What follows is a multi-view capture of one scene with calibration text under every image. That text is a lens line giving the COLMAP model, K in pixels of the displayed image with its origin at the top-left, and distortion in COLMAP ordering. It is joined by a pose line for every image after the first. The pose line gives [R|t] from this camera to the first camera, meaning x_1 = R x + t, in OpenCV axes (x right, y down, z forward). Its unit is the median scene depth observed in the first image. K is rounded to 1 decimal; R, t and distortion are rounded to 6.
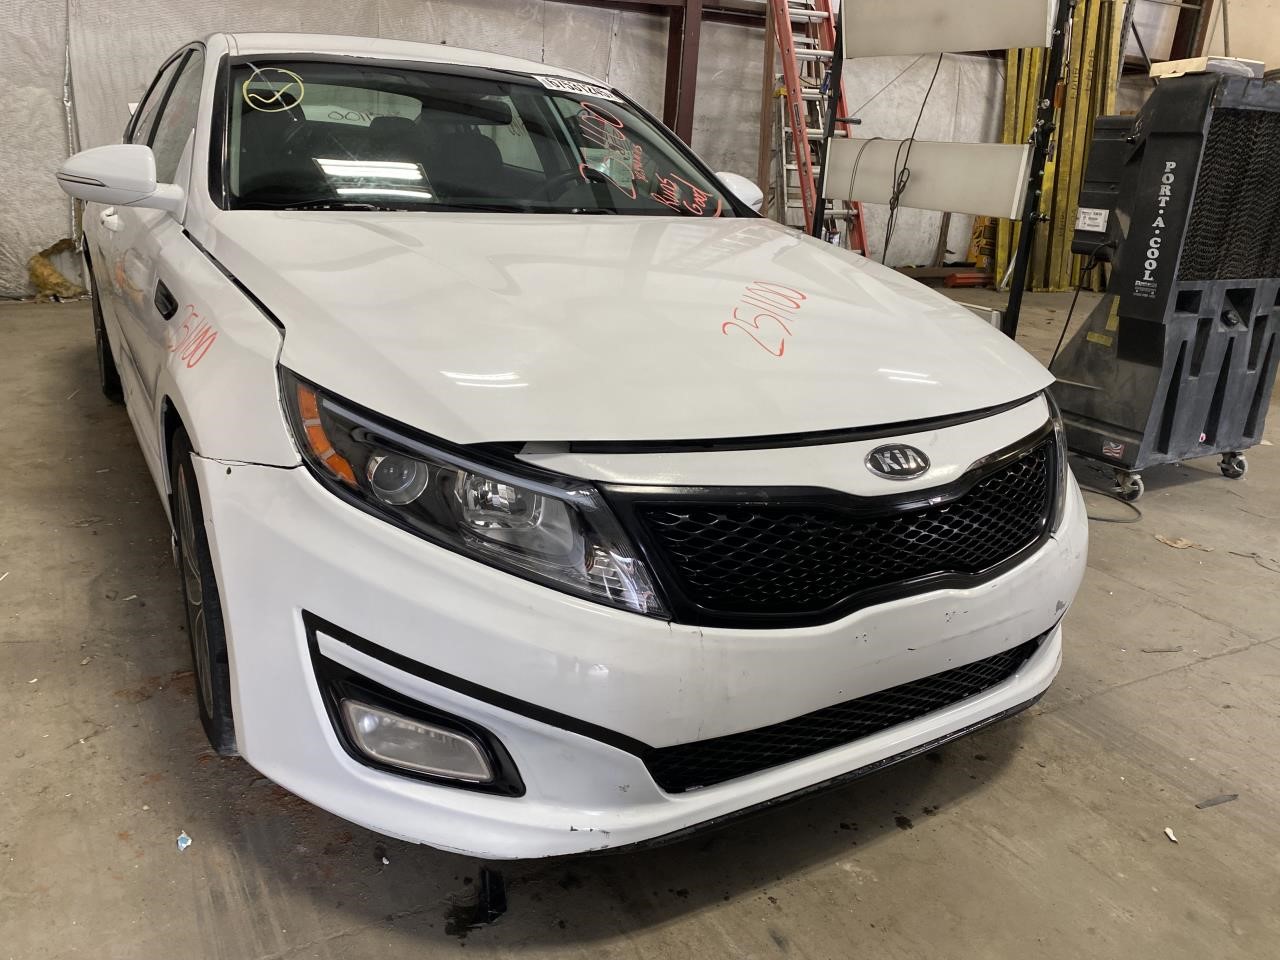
lens RADIAL K [[953.8, 0, 617.0], [0, 953.8, 479.6], [0, 0, 1]] dist [0.013376, 0.001403]
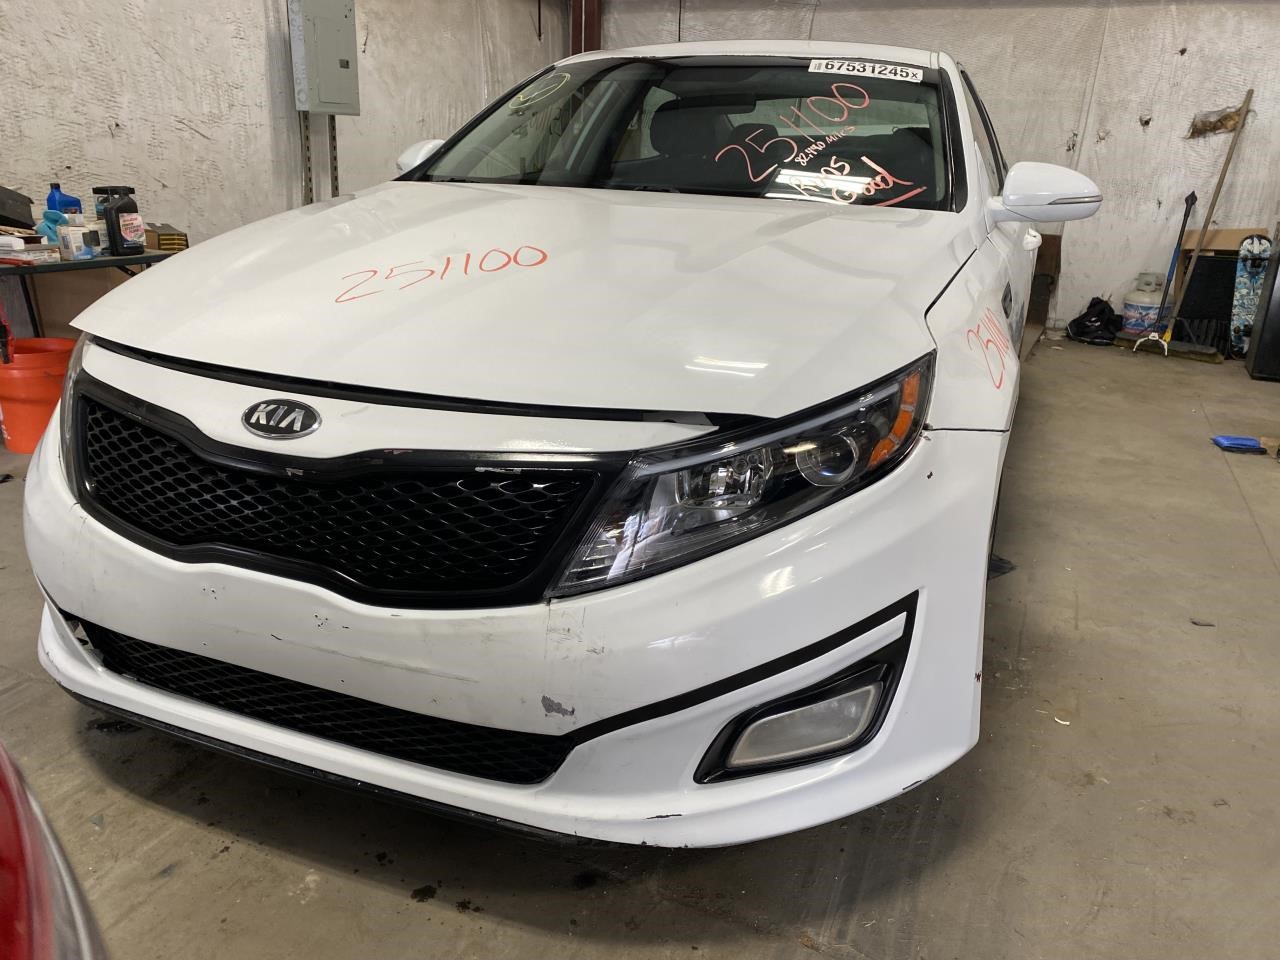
lens RADIAL K [[955.0, 0, 639.6], [0, 955.0, 461.5], [0, 0, 1]] dist [-0.001919, -0.002152]
pose [[0.629321, 0.208072, -0.748773, 1.036504], [-0.253120, 0.965833, 0.055650, -0.100530], [0.734769, 0.154507, 0.660486, 0.584451]]
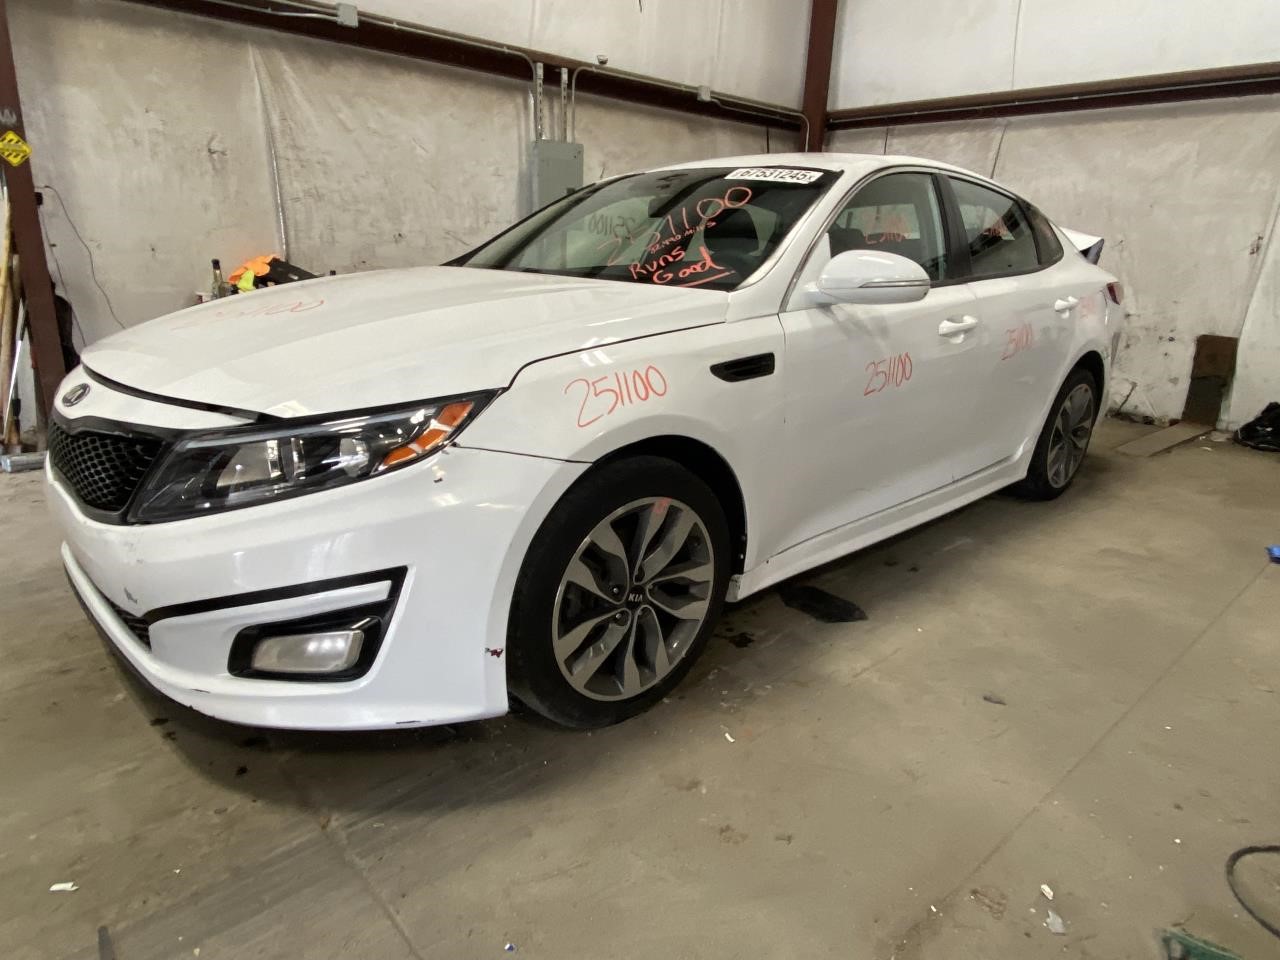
lens RADIAL K [[759.4, 0, 640.0], [0, 759.4, 480.0], [0, 0, 1]] dist [0.047942, -0.052249]
pose [[0.258685, 0.232676, -0.937520, 1.428845], [-0.332922, 0.932566, 0.139585, -0.300076], [0.906777, 0.276012, 0.318704, 1.252720]]
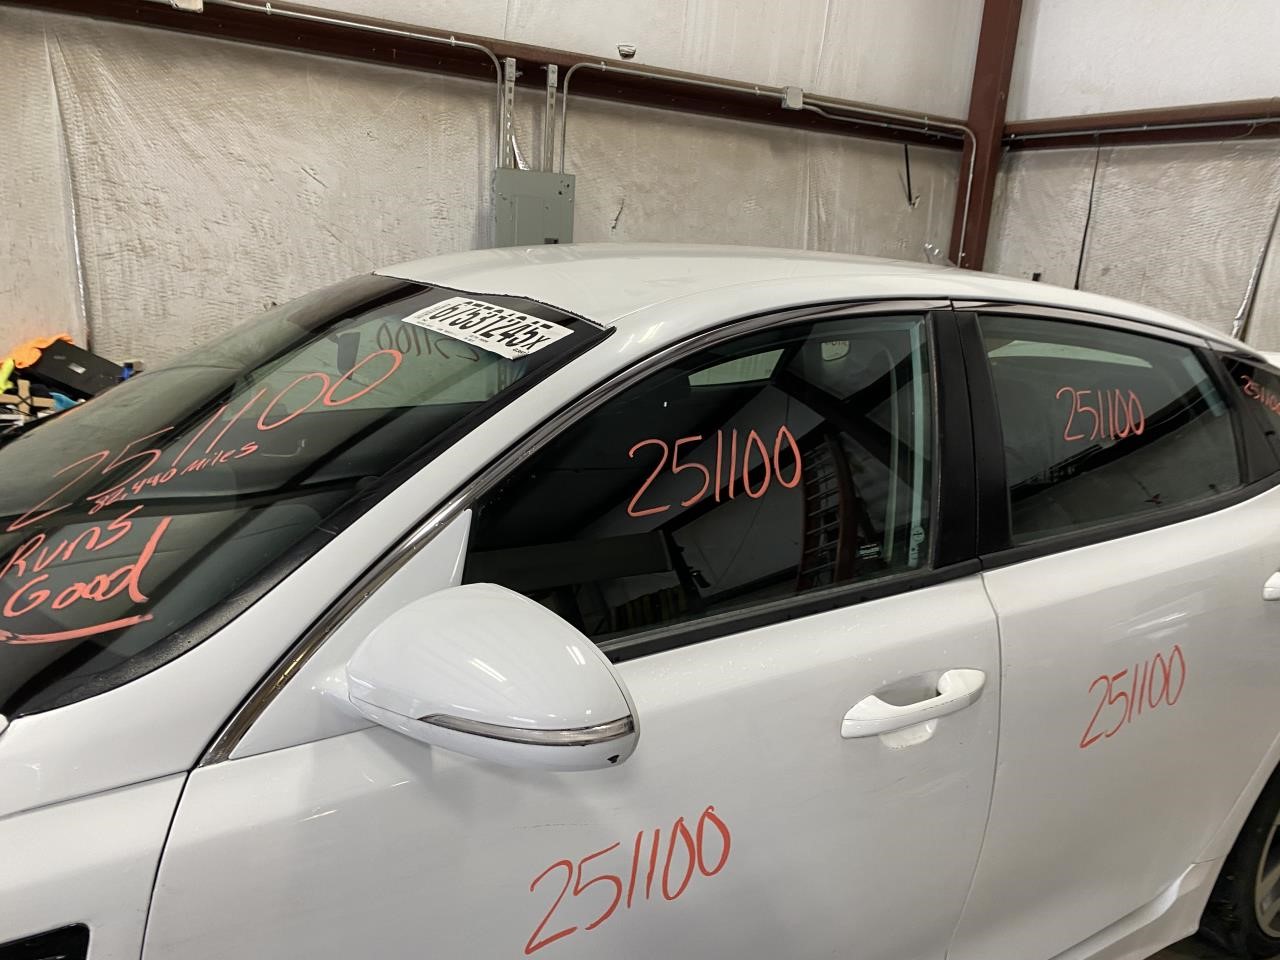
lens RADIAL K [[967.6, 0, 643.1], [0, 967.6, 484.4], [0, 0, 1]] dist [0.005581, 0.002168]
pose [[0.049113, 0.176480, -0.983078, 0.806281], [-0.386442, 0.910967, 0.144229, -0.779820], [0.921005, 0.372819, 0.112939, 1.882841]]
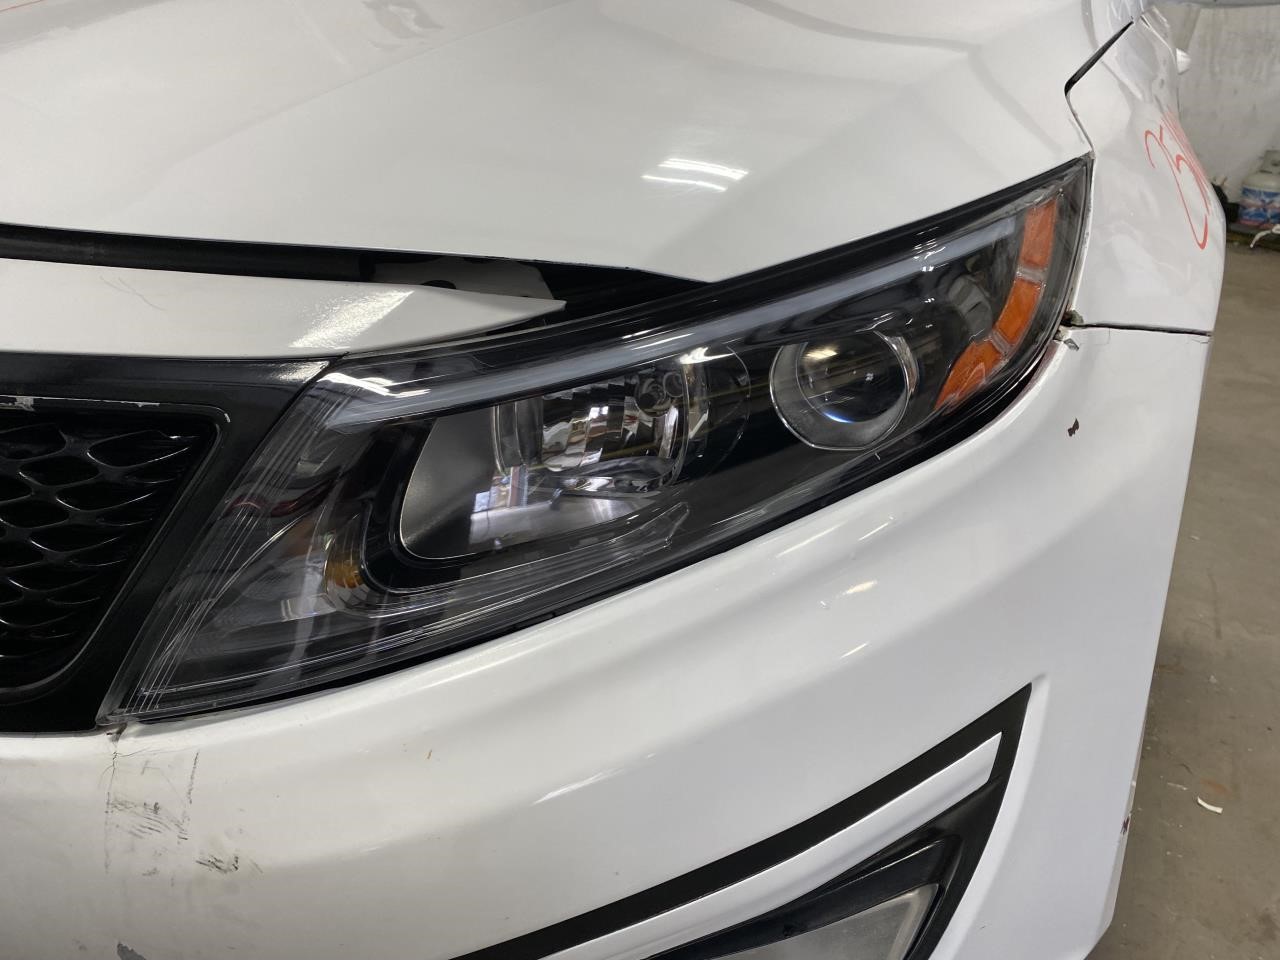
lens RADIAL K [[967.6, 0, 643.1], [0, 967.6, 484.4], [0, 0, 1]] dist [0.005581, 0.002168]
pose [[0.596501, 0.315996, -0.737789, 0.760554], [-0.275146, 0.944042, 0.181879, -0.108535], [0.753977, 0.094509, 0.650067, 0.952526]]
